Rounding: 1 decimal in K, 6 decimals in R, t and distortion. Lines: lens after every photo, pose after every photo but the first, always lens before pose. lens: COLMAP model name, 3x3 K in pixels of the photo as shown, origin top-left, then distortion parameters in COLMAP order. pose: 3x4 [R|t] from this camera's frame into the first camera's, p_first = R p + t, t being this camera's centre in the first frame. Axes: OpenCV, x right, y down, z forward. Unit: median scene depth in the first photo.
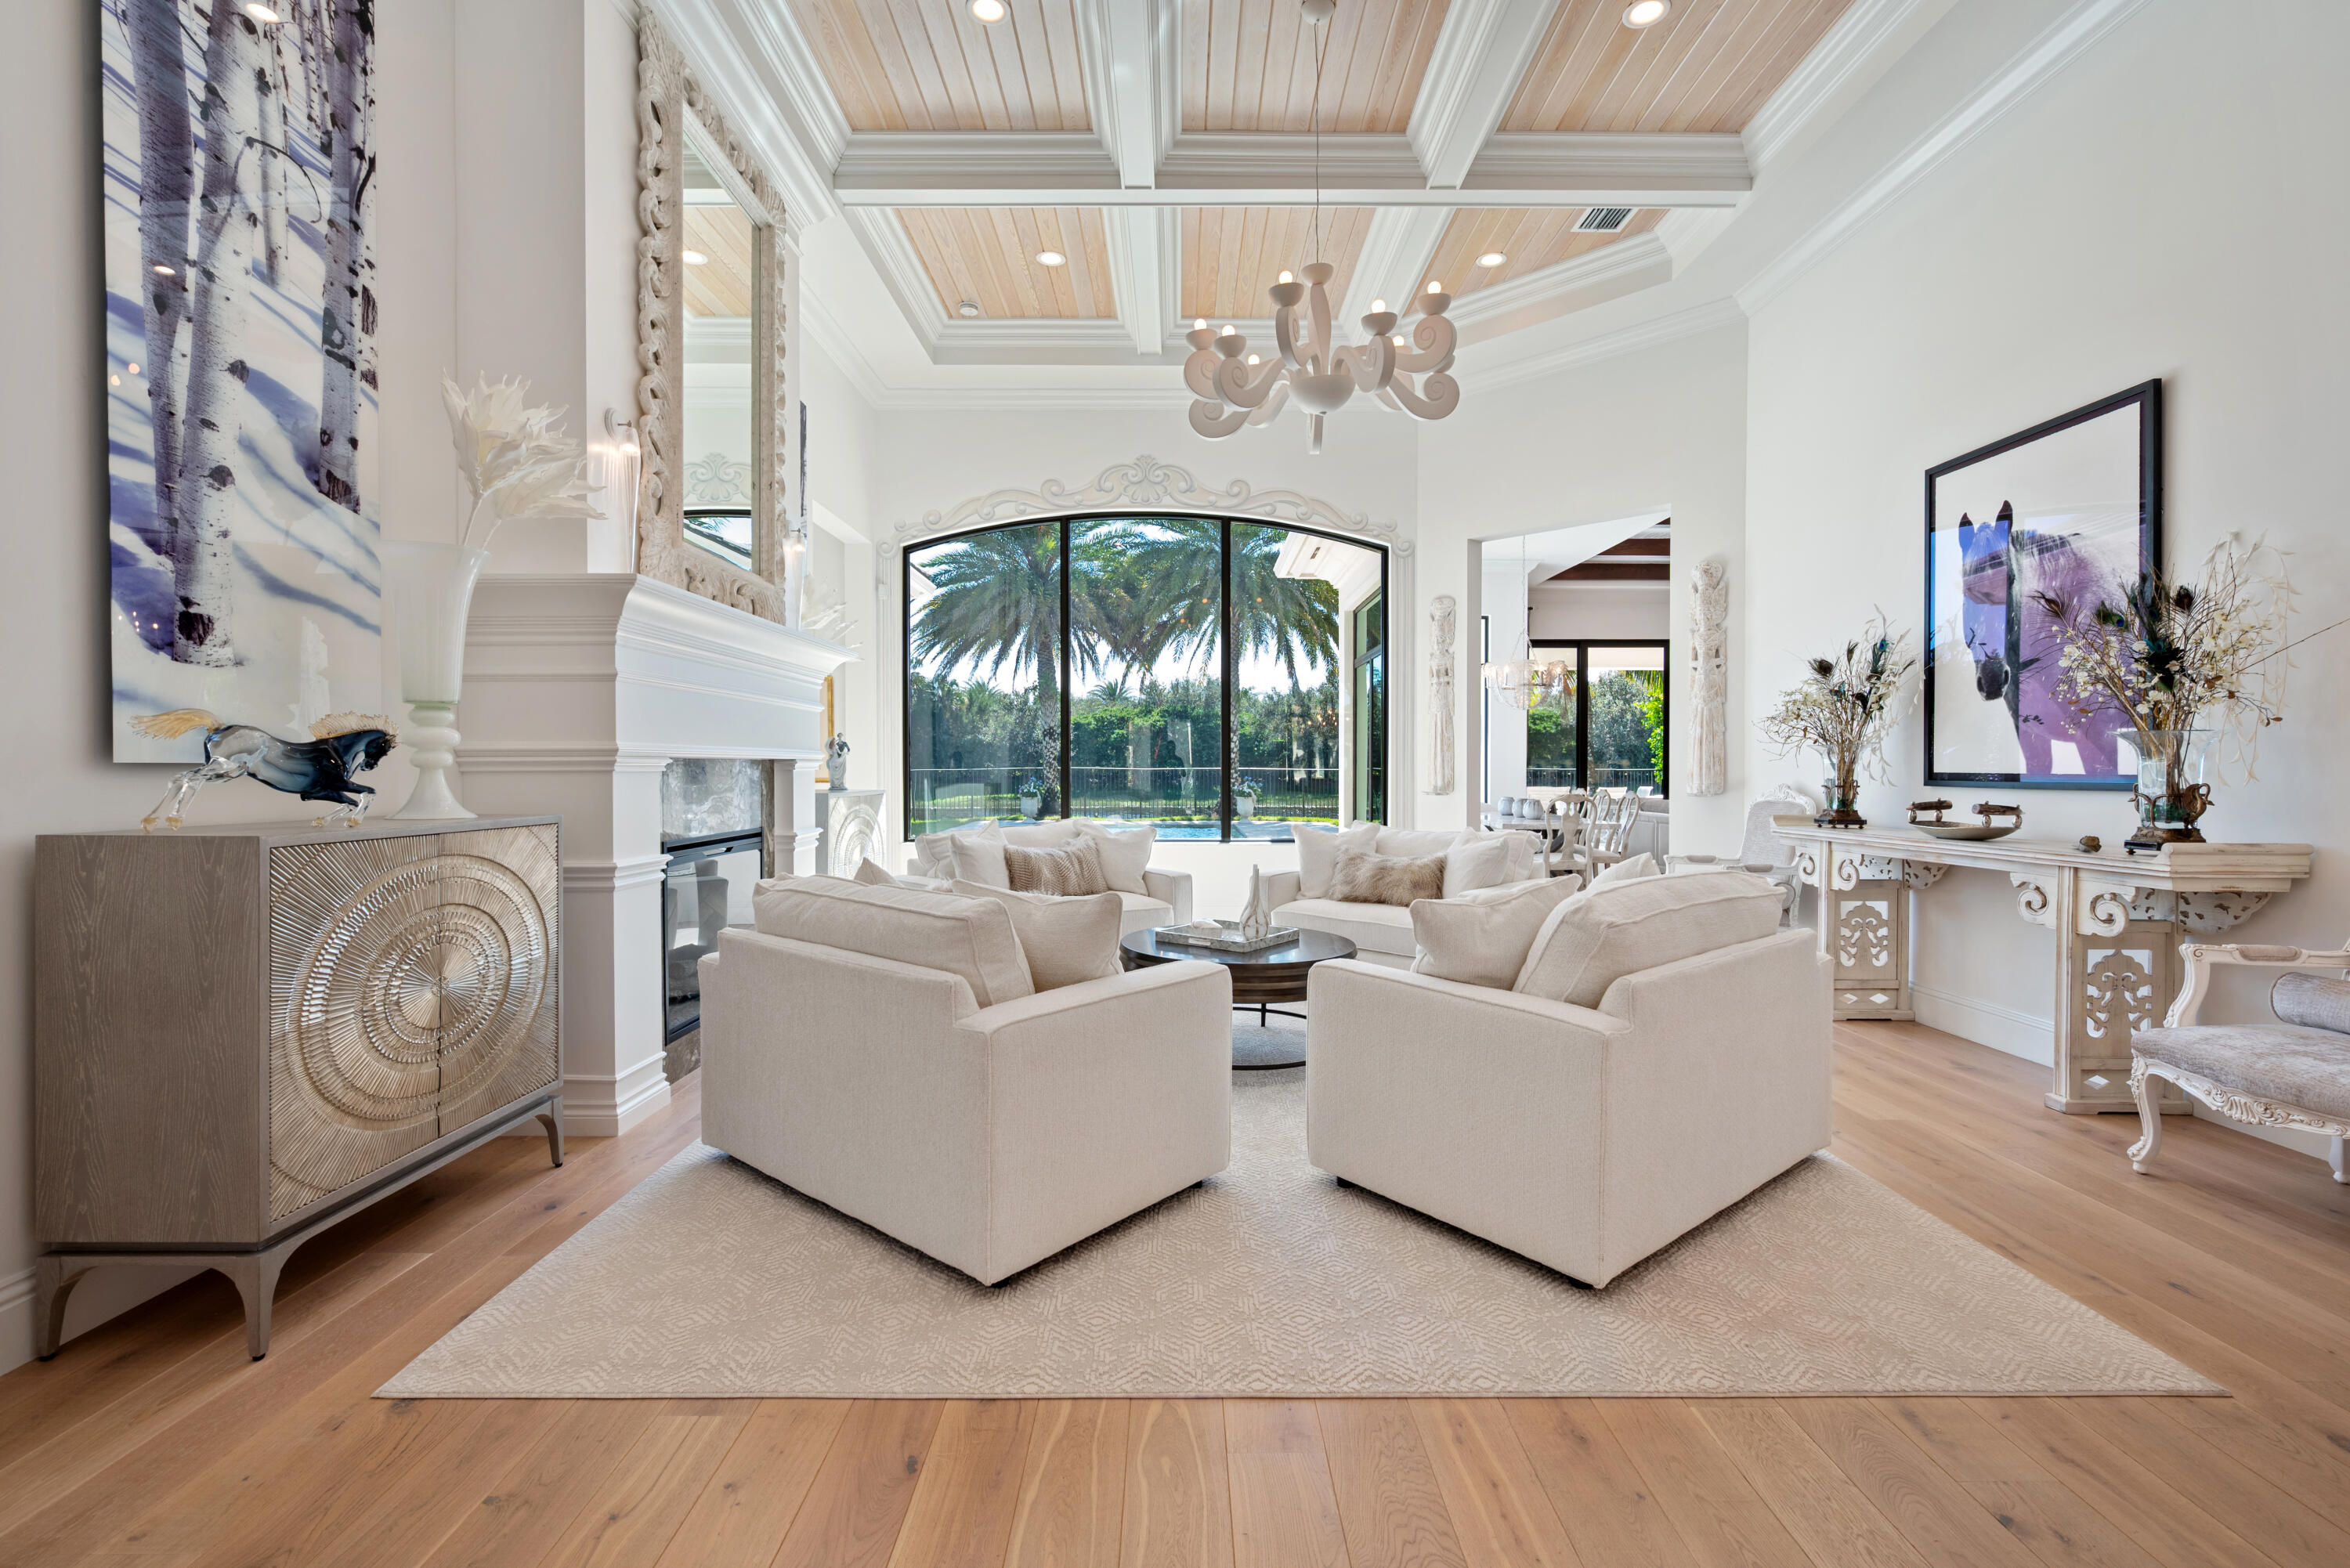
lens RADIAL K [[1026.5, 0, 1171.4], [0, 1026.5, 779.8], [0, 0, 1]] dist [-0.000262, 0.000554]
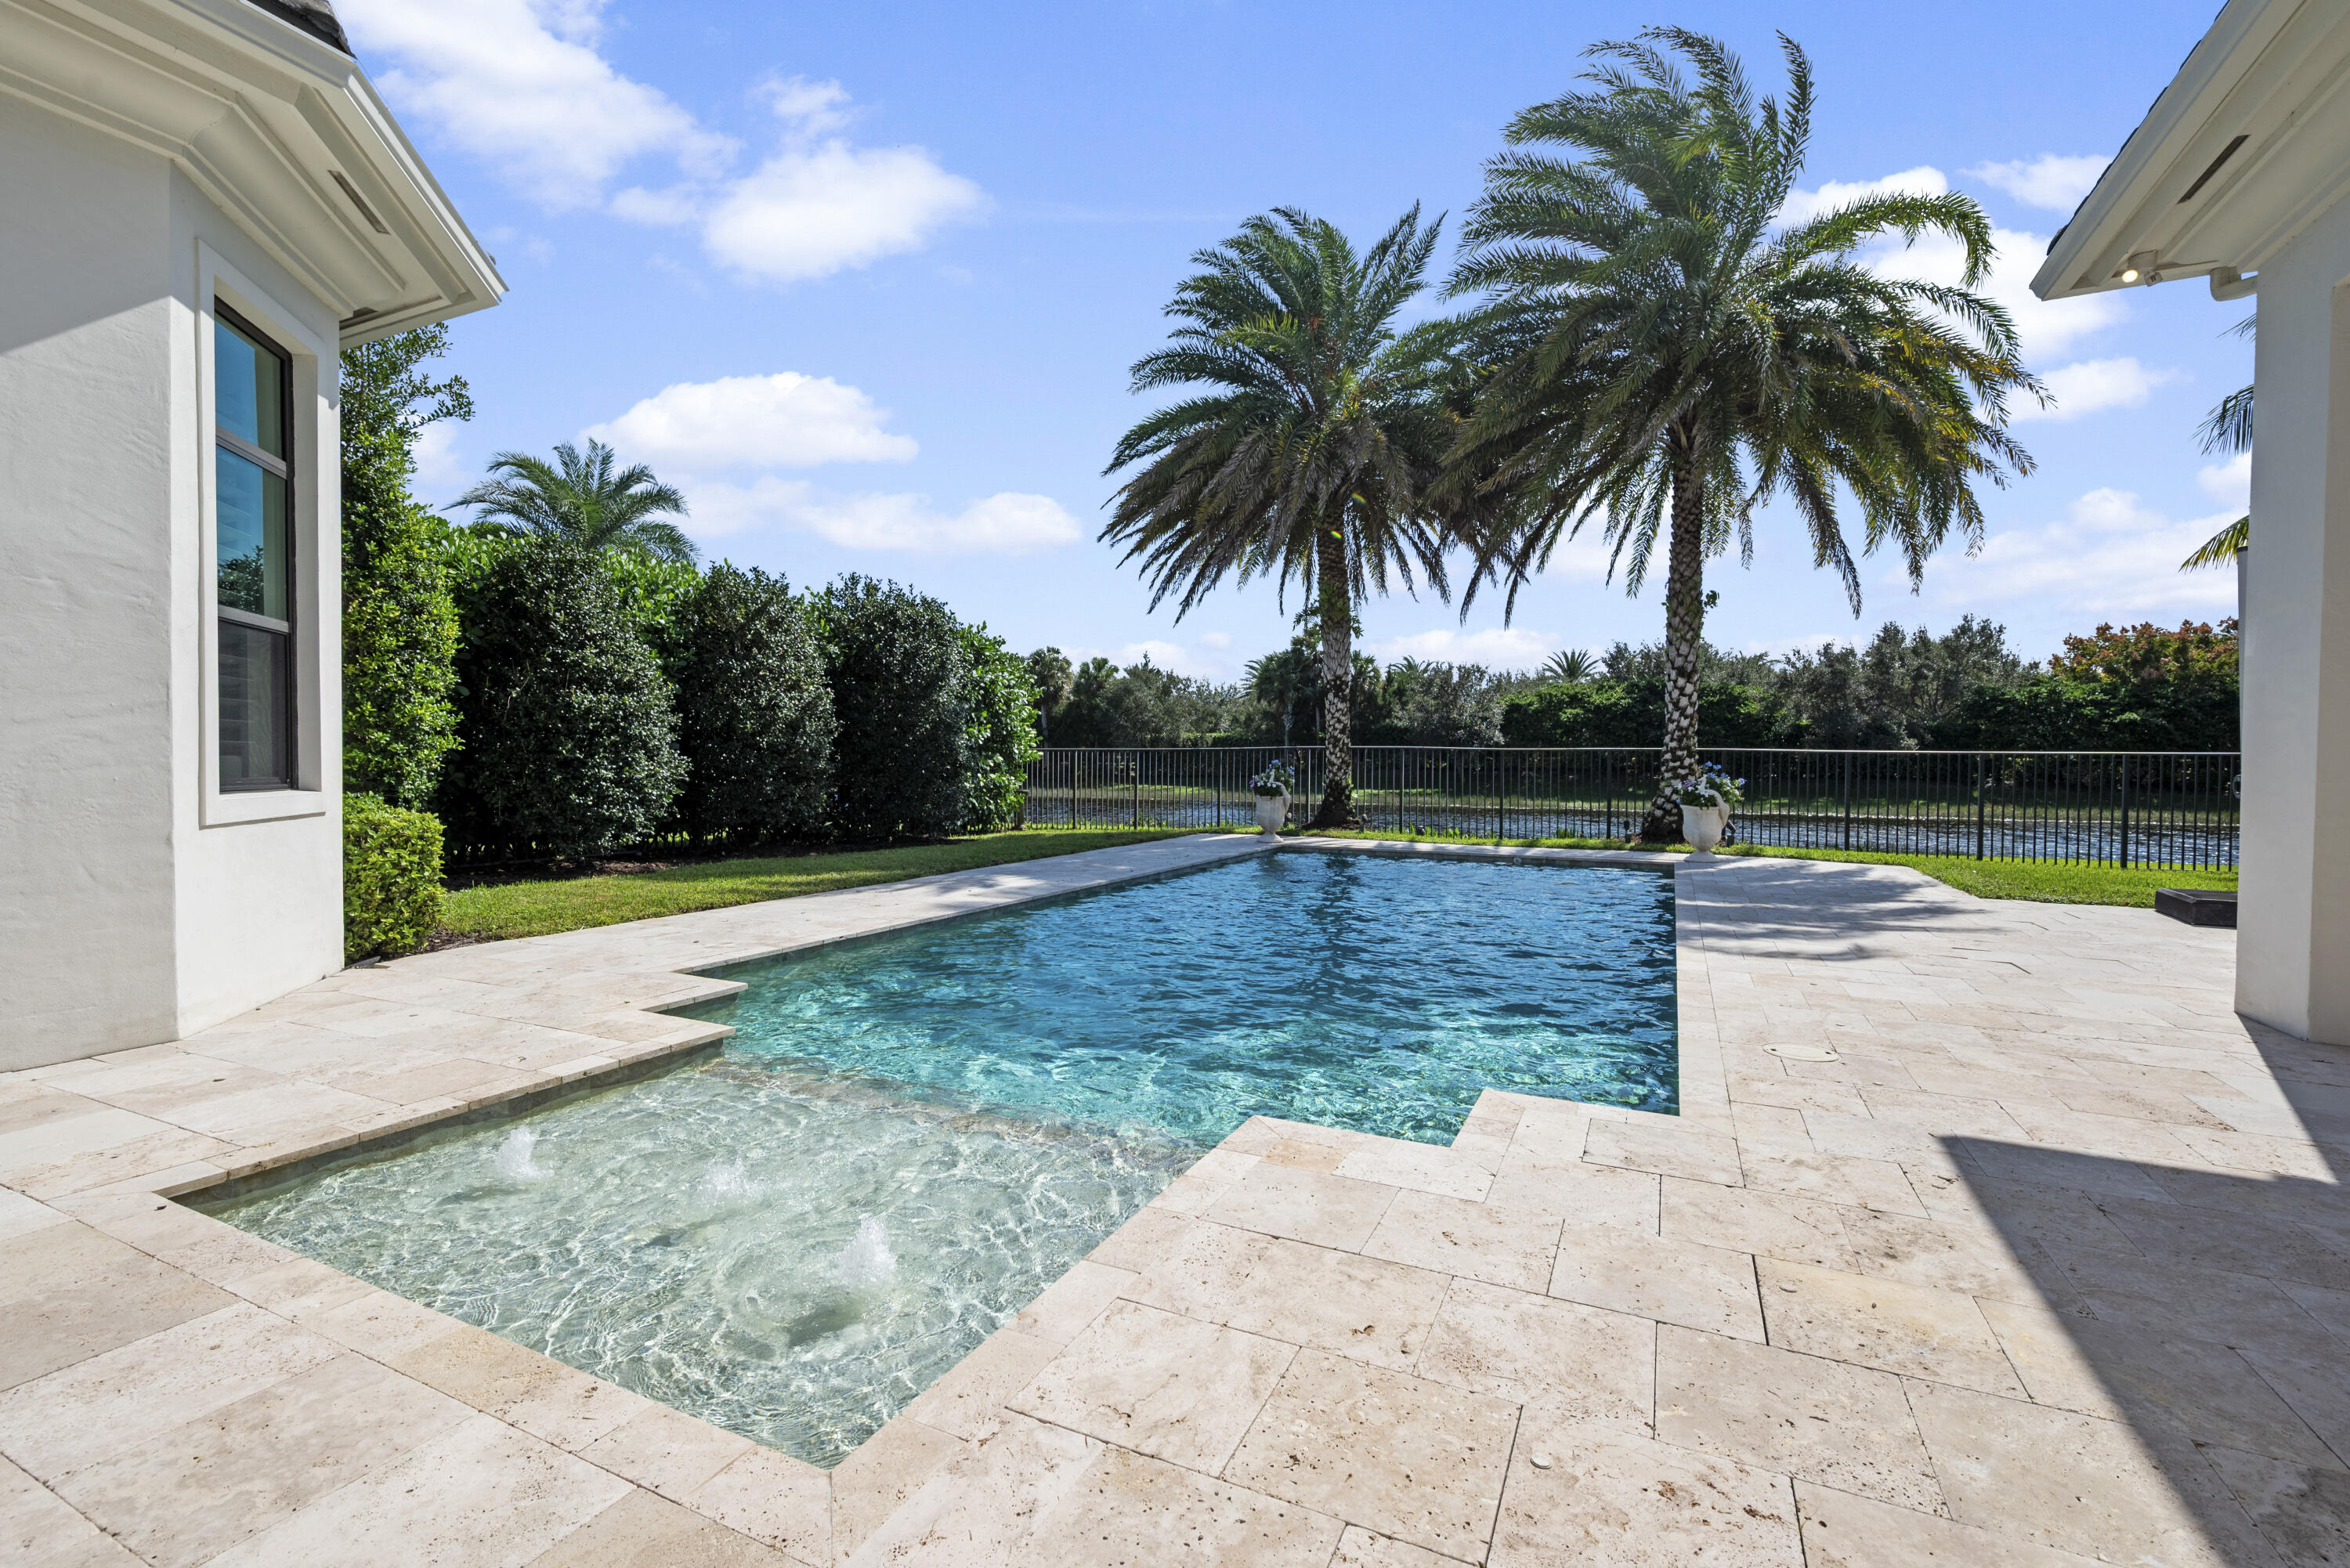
lens RADIAL K [[1026.5, 0, 1176.3], [0, 1026.5, 769.4], [0, 0, 1]] dist [-0.000262, 0.000554]
pose [[0.902165, 0.013036, -0.431195, 0.294024], [-0.014305, 0.999898, 0.000299, 0.018695], [0.431155, 0.005898, 0.902259, 2.434286]]
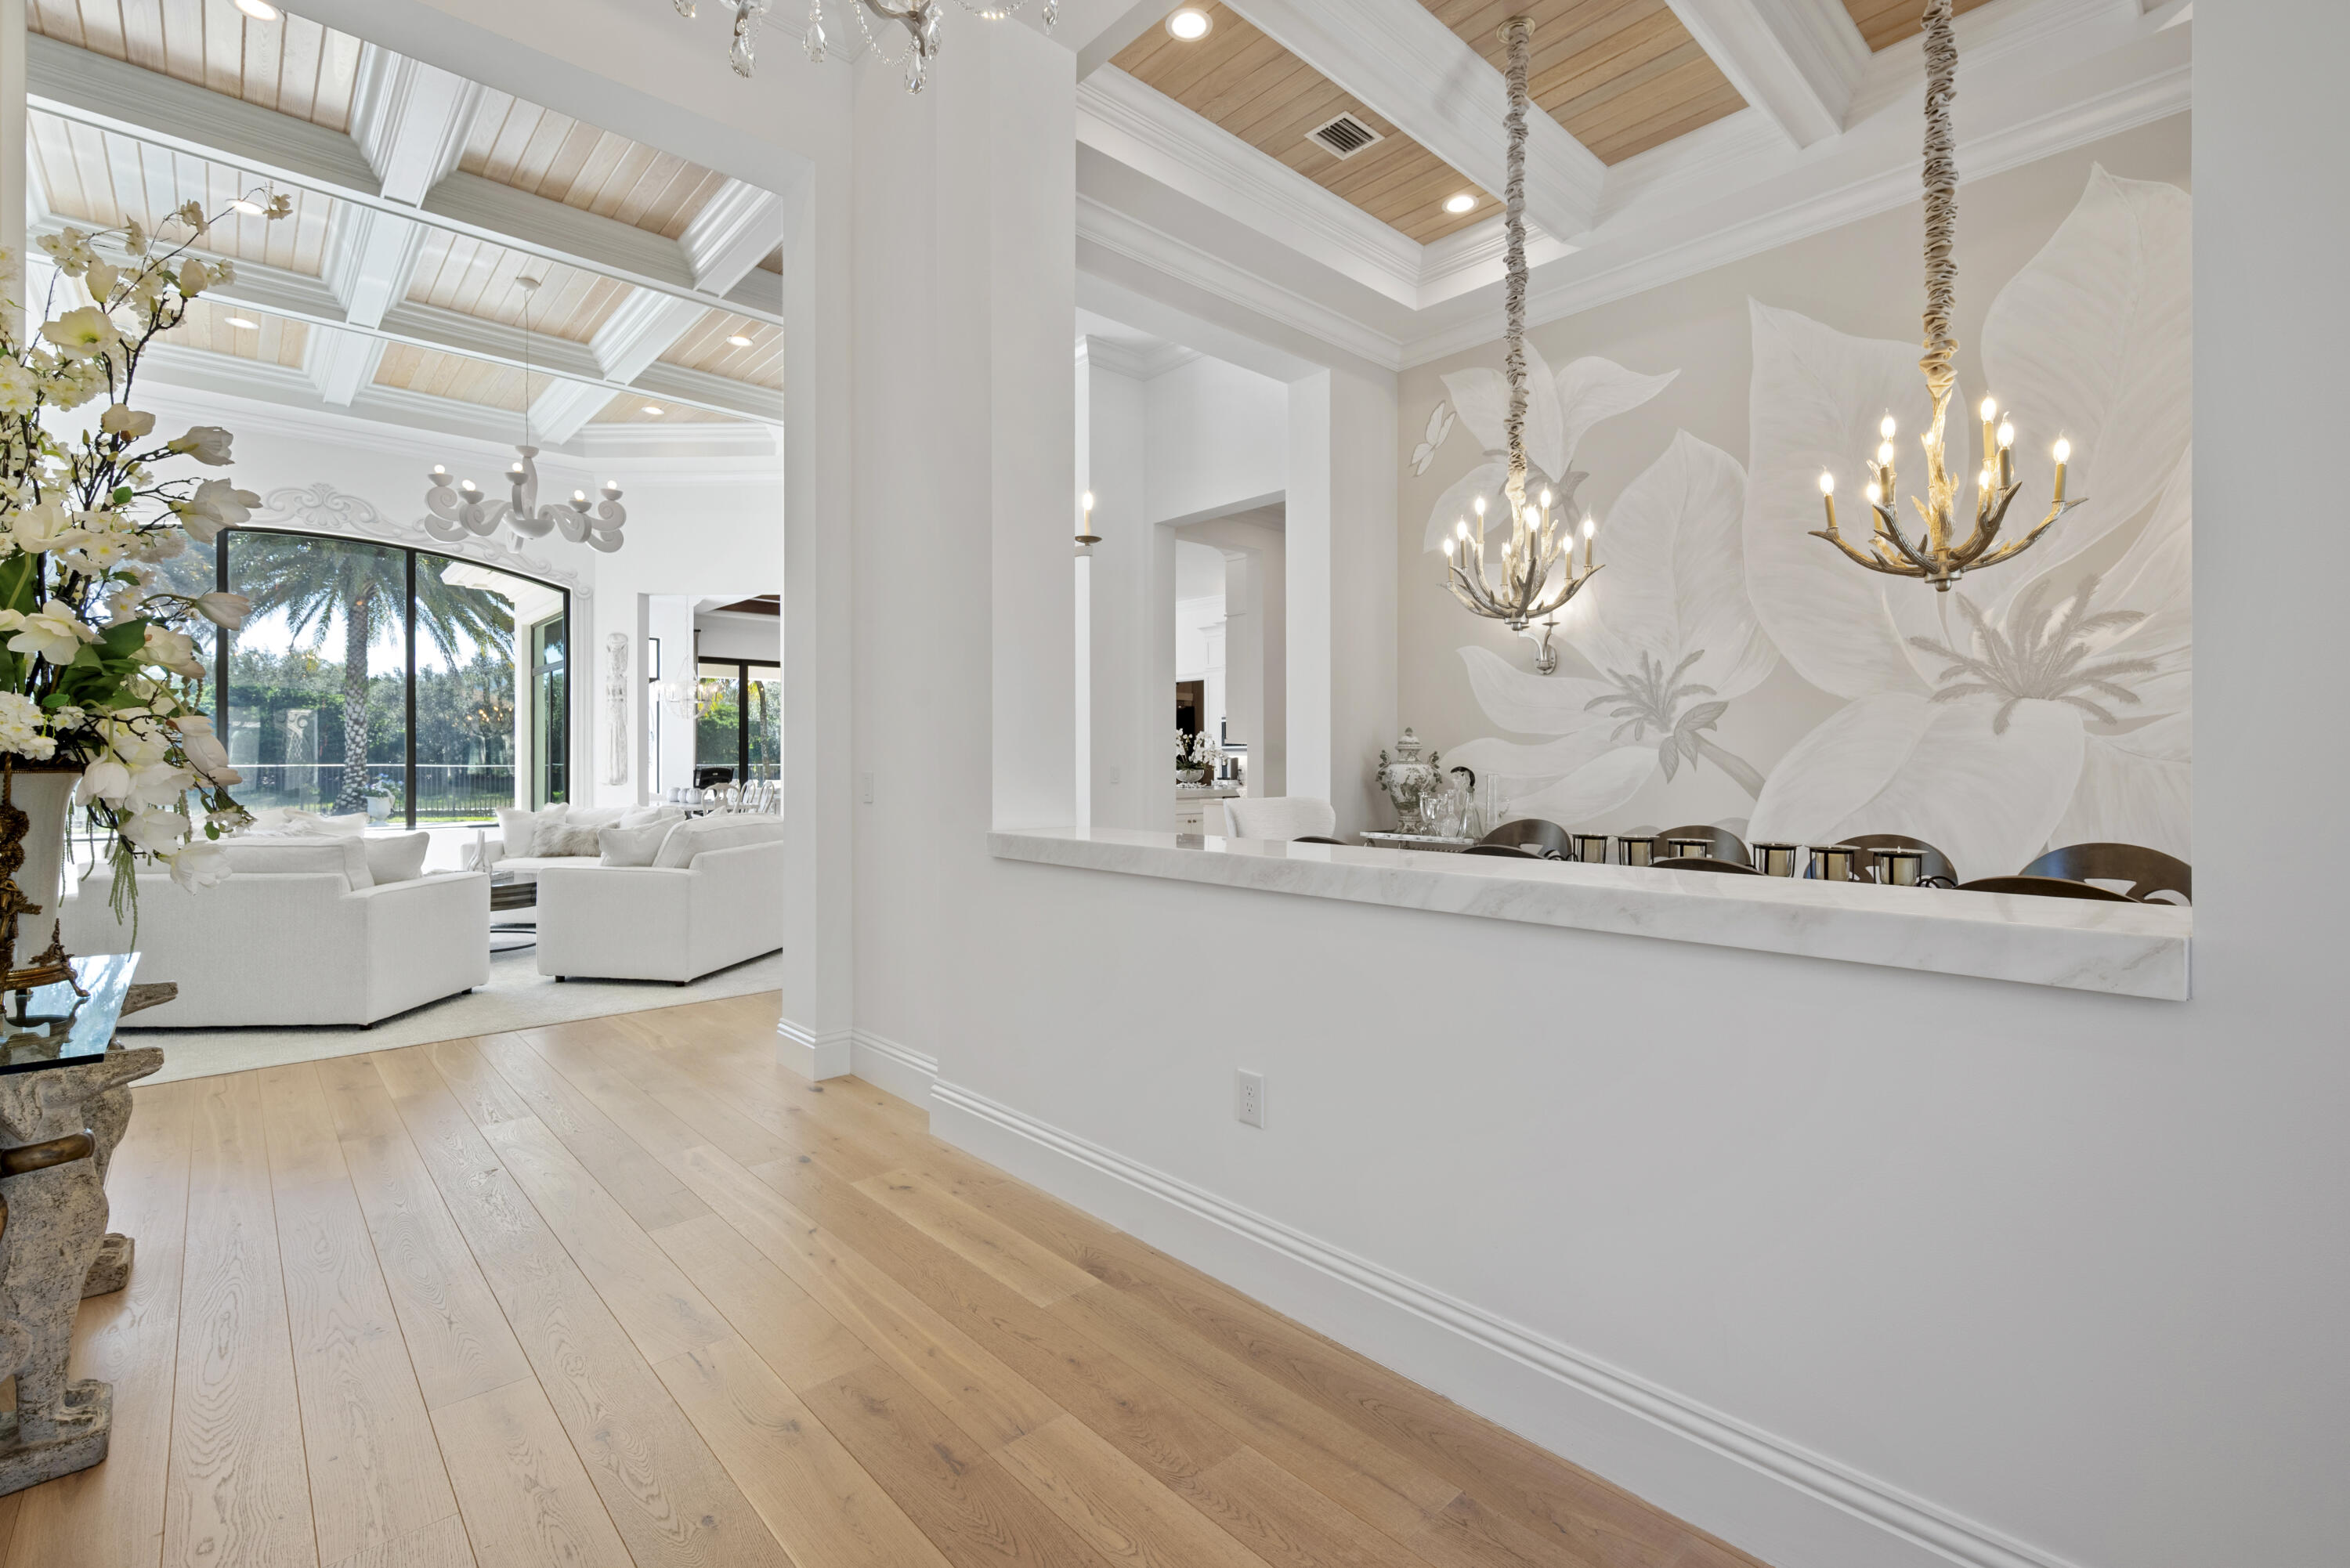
lens RADIAL K [[1026.5, 0, 1174.8], [0, 1026.5, 750.3], [0, 0, 1]] dist [-0.000262, 0.000554]
pose [[0.728888, 0.005306, 0.684613, -0.188731], [0.010742, 0.999758, -0.019186, 0.005550], [-0.684549, 0.021339, 0.728655, -0.729625]]
